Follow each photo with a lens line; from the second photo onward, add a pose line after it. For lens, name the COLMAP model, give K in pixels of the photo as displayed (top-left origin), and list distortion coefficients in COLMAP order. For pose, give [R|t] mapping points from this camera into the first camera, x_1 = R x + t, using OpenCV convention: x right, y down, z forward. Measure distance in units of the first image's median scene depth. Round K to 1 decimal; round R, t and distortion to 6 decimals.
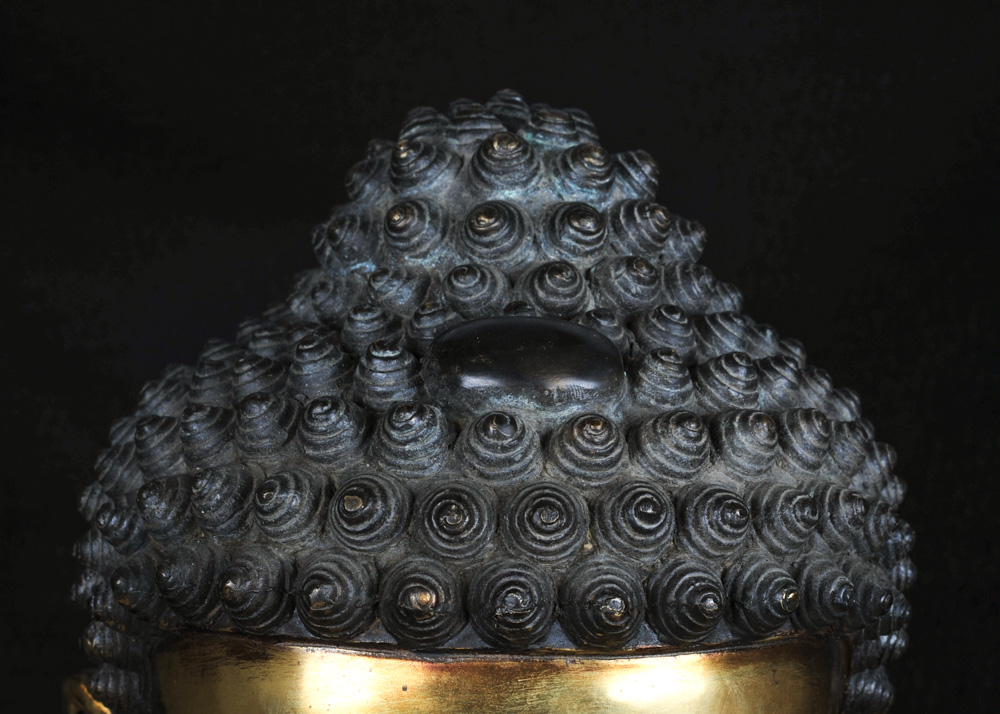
lens RADIAL K [[1922.0, 0, 520.4], [0, 1922.0, 356.8], [0, 0, 1]] dist [-0.007403, 0.313925]
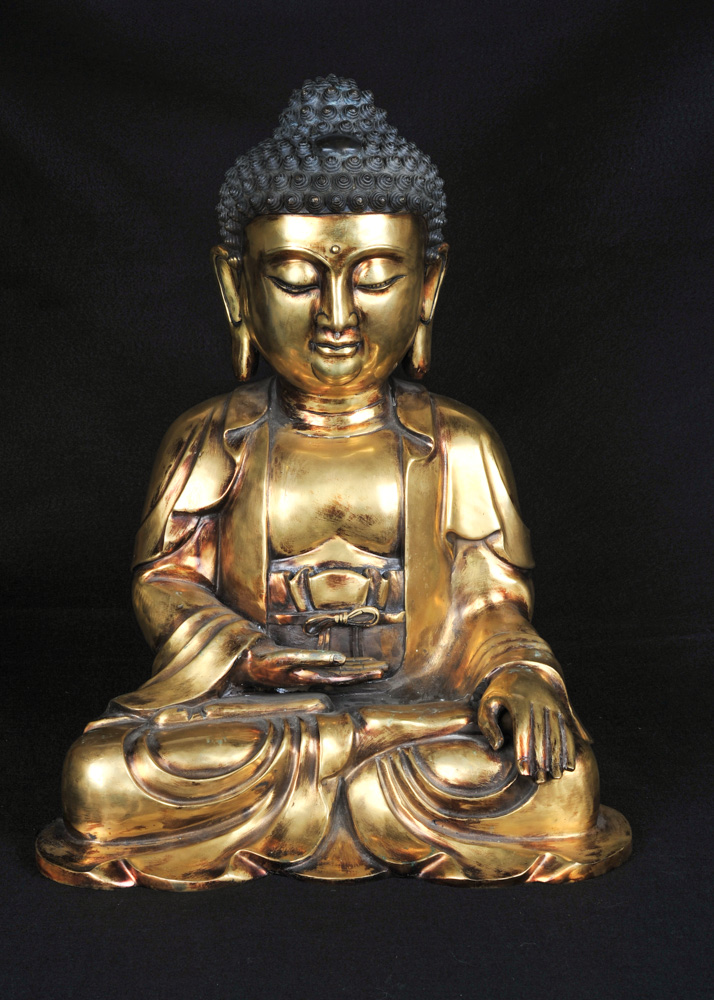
lens RADIAL K [[1912.0, 0, 356.3], [0, 1912.0, 488.4], [0, 0, 1]] dist [0.008015, 0.231390]
pose [[0.999503, -0.030548, -0.007785, 0.049415], [0.031207, 0.993744, 0.107235, 0.282966], [0.004461, -0.107424, 0.994203, -3.002628]]
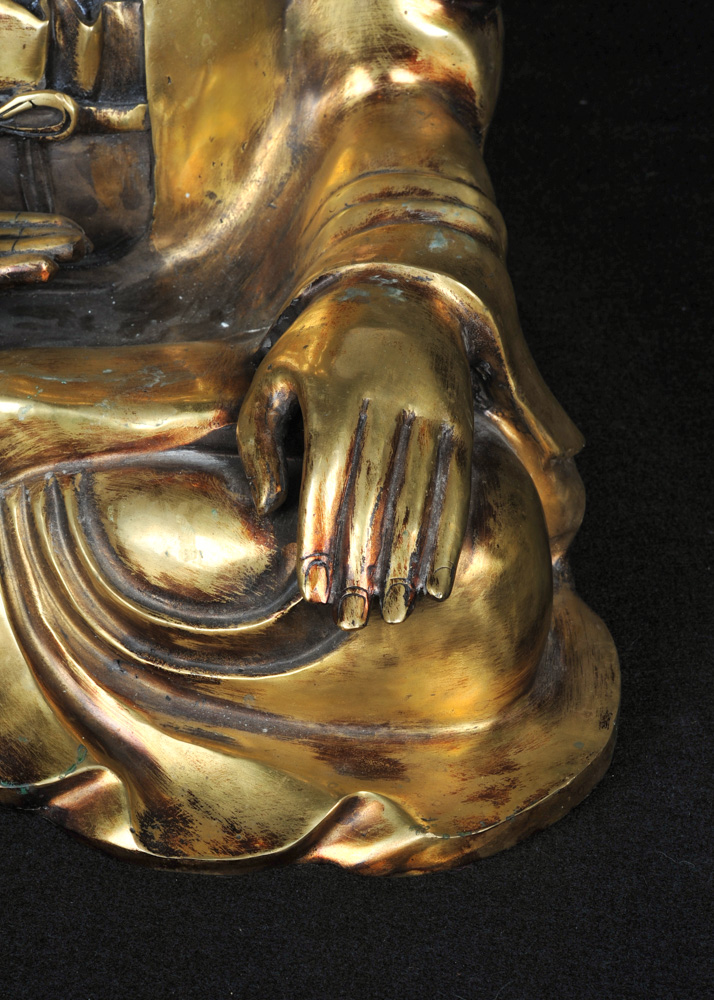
lens RADIAL K [[1981.2, 0, 357.0], [0, 1981.2, 500.0], [0, 0, 1]] dist [-0.014878, 0.112661]
pose [[0.984710, 0.054676, -0.165396, 0.603627], [0.024978, 0.895337, 0.444689, 0.532814], [0.172400, -0.442021, 0.880282, -0.592451]]
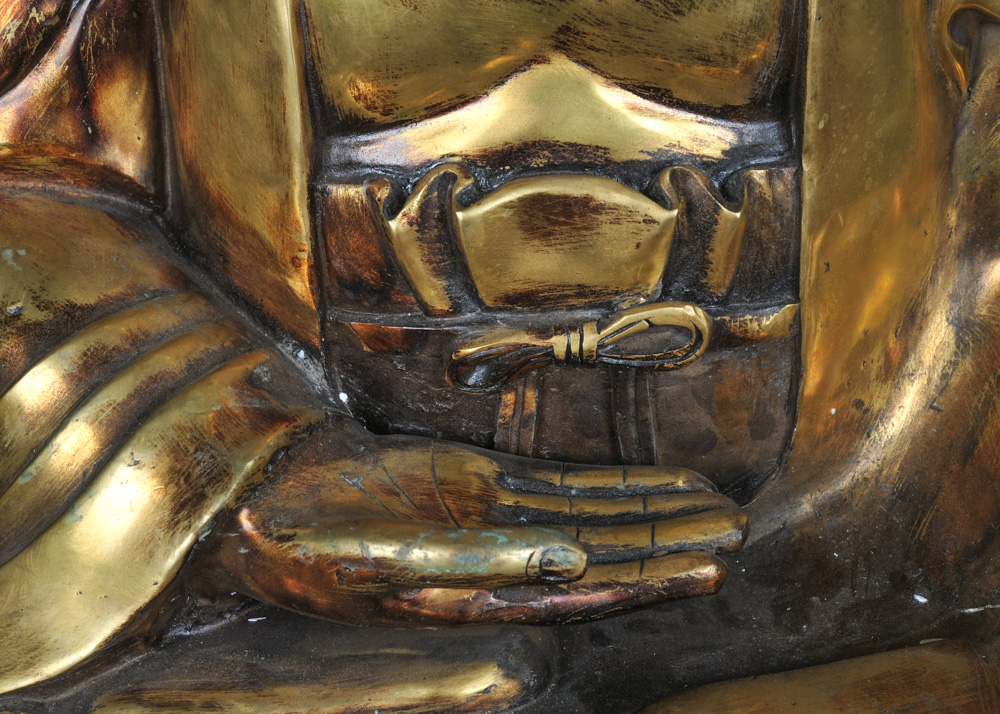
lens RADIAL K [[1981.2, 0, 500.0], [0, 1981.2, 357.0], [0, 0, 1]] dist [-0.014878, 0.112661]
pose [[0.995329, -0.030216, -0.091690, 0.041402], [0.068597, 0.889650, 0.451462, 0.455844], [0.067931, -0.455643, 0.887567, -0.048649]]
